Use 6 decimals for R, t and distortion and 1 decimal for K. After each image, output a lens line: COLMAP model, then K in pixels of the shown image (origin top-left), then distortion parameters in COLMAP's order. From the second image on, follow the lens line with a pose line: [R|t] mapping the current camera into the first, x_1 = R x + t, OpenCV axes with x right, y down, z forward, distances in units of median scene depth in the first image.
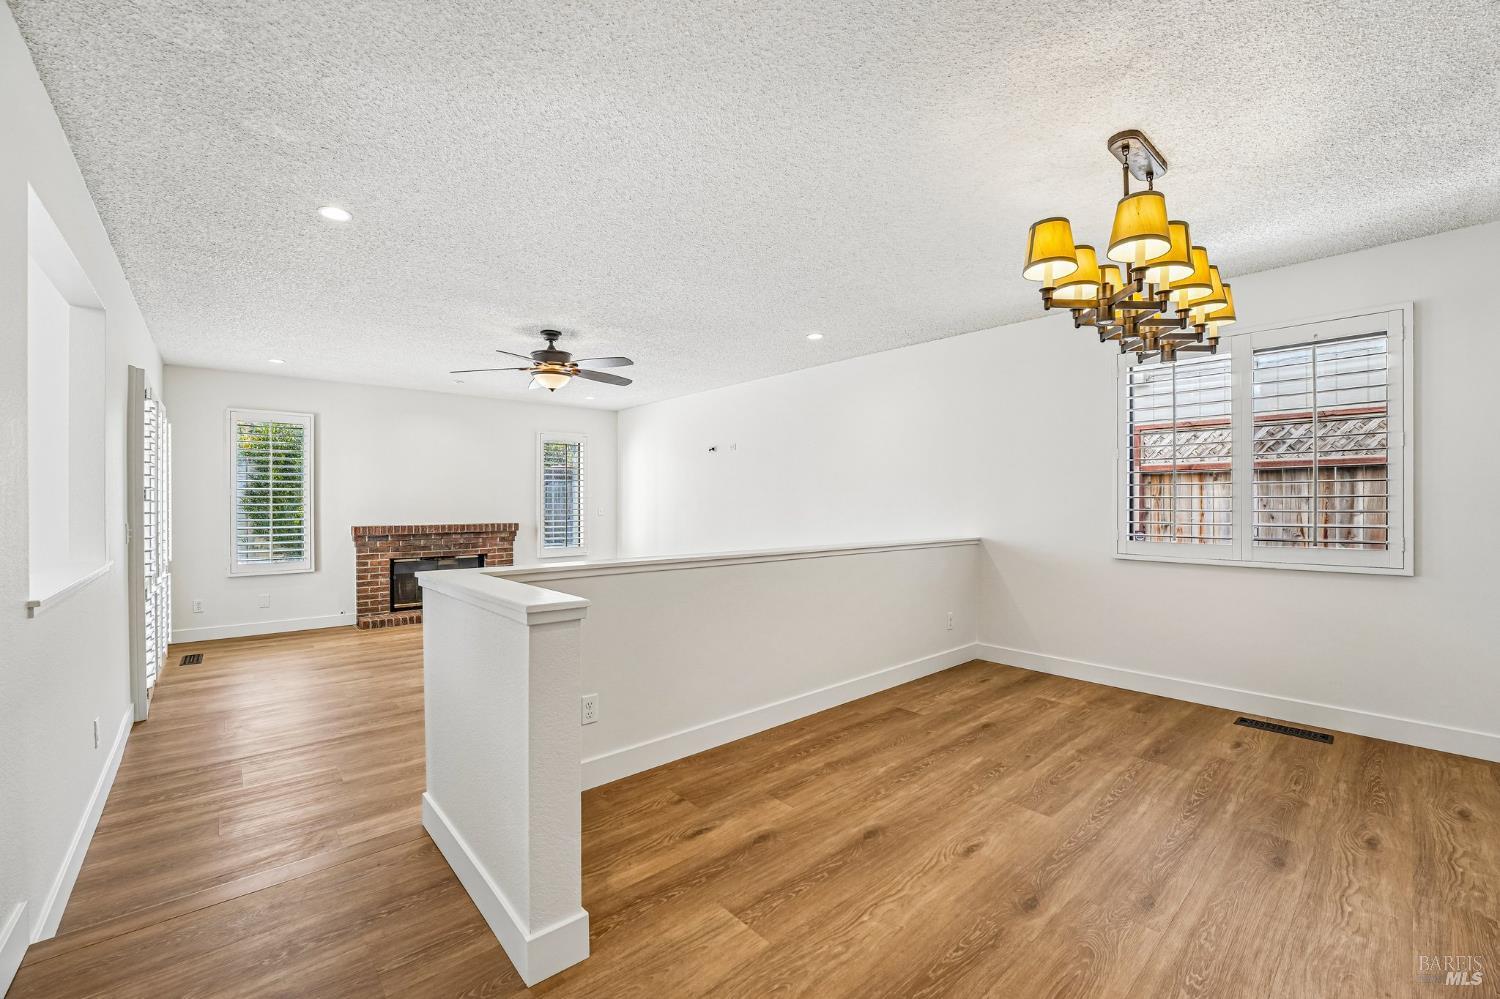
lens RADIAL K [[611.4, 0, 743.2], [0, 611.4, 497.7], [0, 0, 1]] dist [-0.030537, 0.004566]
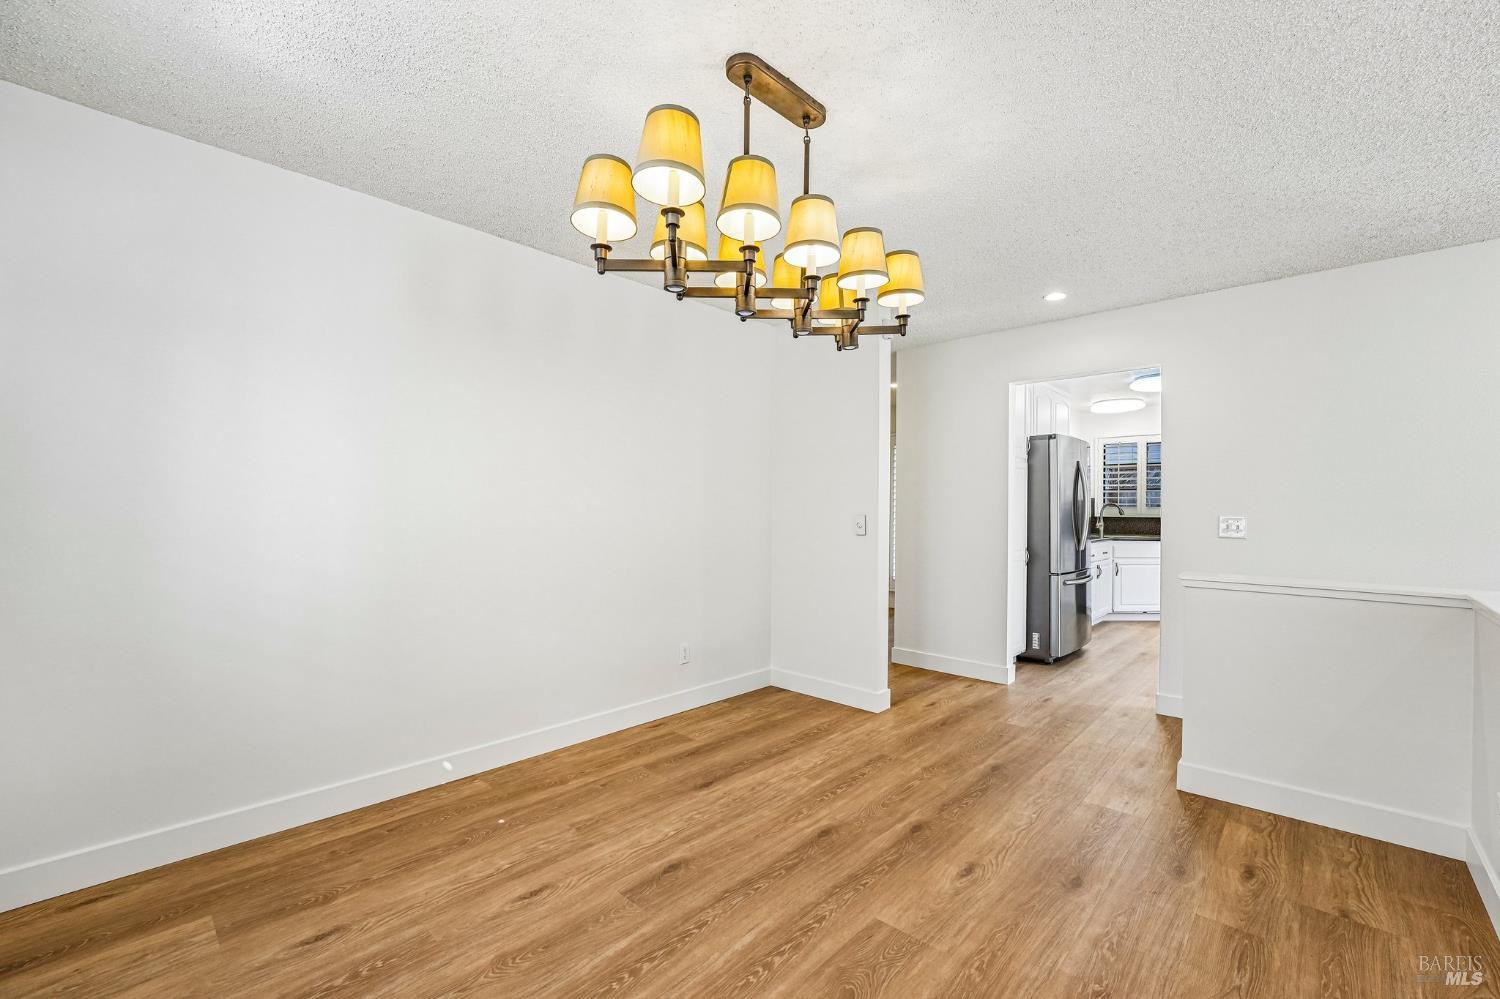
lens RADIAL K [[614.6, 0, 744.4], [0, 614.6, 505.2], [0, 0, 1]] dist [-0.032607, 0.006141]
pose [[-0.996654, -0.007301, -0.081412, 0.583480], [-0.006315, 0.999904, -0.012360, 0.000396], [0.081495, -0.011804, -0.996604, 1.386065]]
